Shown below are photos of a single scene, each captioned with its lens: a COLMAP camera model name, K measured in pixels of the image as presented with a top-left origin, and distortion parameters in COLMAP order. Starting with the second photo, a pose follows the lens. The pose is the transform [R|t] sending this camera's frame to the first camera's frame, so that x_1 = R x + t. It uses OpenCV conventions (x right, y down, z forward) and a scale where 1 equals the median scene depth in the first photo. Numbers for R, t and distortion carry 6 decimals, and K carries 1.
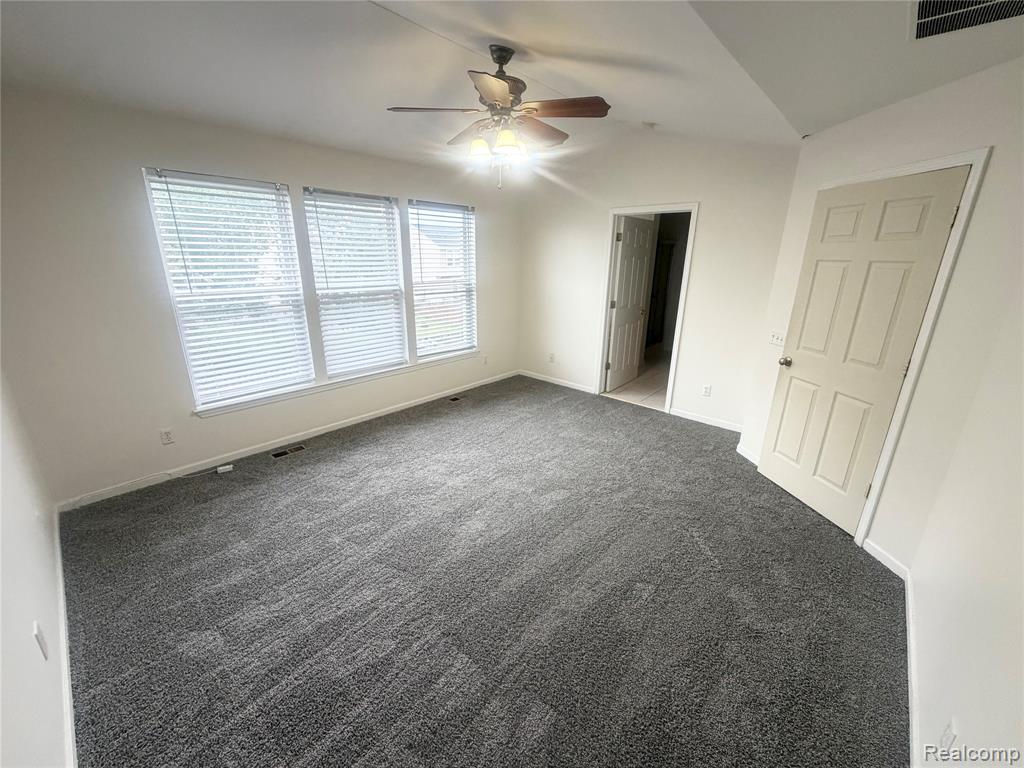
lens RADIAL K [[408.4, 0, 508.3], [0, 408.4, 385.1], [0, 0, 1]] dist [0.000045, -0.000051]
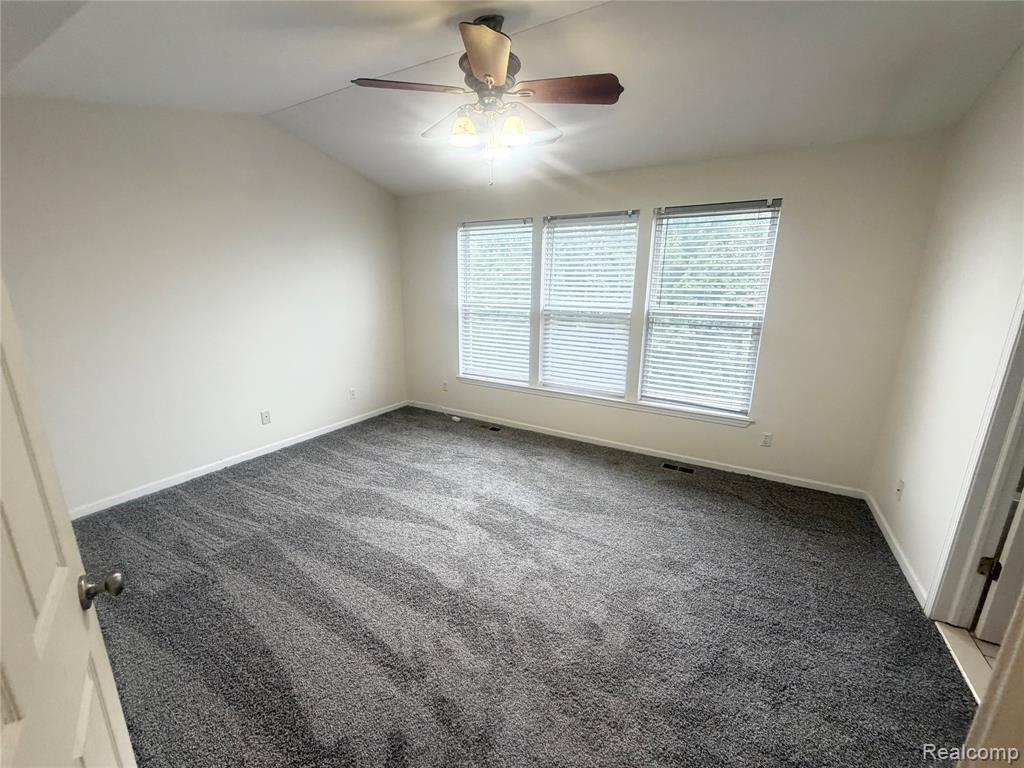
lens RADIAL K [[413.9, 0, 509.0], [0, 413.9, 391.0], [0, 0, 1]] dist [-0.001187, -0.000078]
pose [[0.214763, 0.257611, -0.942079, 0.691247], [-0.294294, 0.936823, 0.189084, -0.215443], [0.931272, 0.236640, 0.277008, 0.693178]]
